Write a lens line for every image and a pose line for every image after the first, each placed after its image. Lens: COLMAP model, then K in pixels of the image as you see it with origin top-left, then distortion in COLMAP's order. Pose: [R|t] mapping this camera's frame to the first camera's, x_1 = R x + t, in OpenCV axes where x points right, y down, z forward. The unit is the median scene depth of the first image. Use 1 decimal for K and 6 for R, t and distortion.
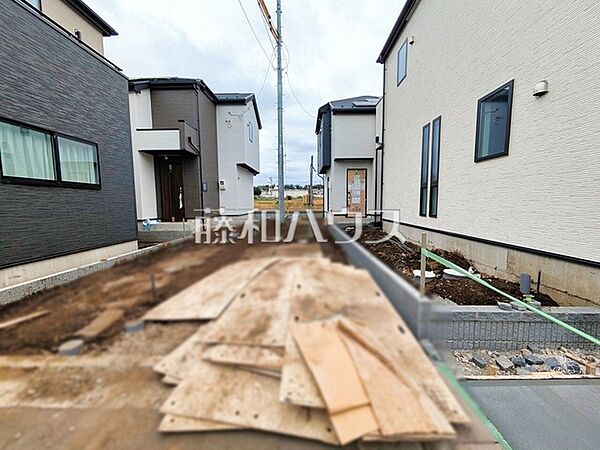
lens RADIAL K [[238.2, 0, 301.9], [0, 238.2, 222.3], [0, 0, 1]] dist [-0.001016, 0.000159]
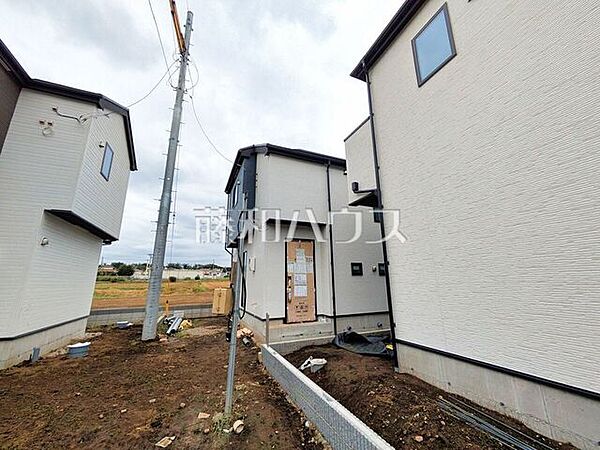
lens RADIAL K [[238.2, 0, 301.9], [0, 238.2, 222.3], [0, 0, 1]] dist [-0.001016, 0.000159]
pose [[0.907910, 0.093114, 0.408693, -0.024670], [0.045925, 0.947047, -0.317793, -0.064544], [-0.416643, 0.307296, 0.855557, 0.433733]]
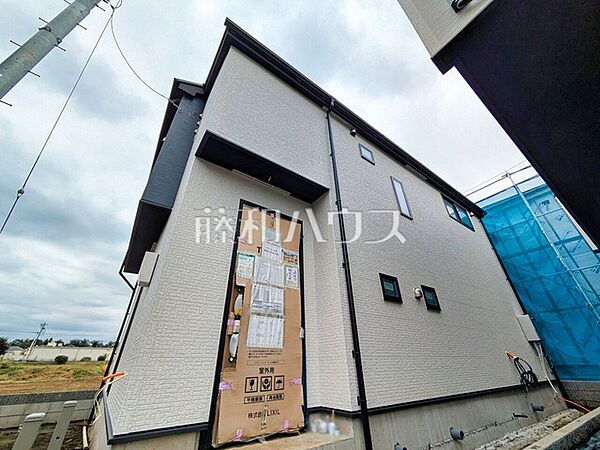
lens RADIAL K [[238.2, 0, 301.9], [0, 238.2, 222.3], [0, 0, 1]] dist [-0.001016, 0.000159]
pose [[0.806036, 0.299962, 0.510224, 0.113720], [0.062137, 0.814409, -0.576955, -0.046646], [-0.588595, 0.496751, 0.637804, 0.781048]]
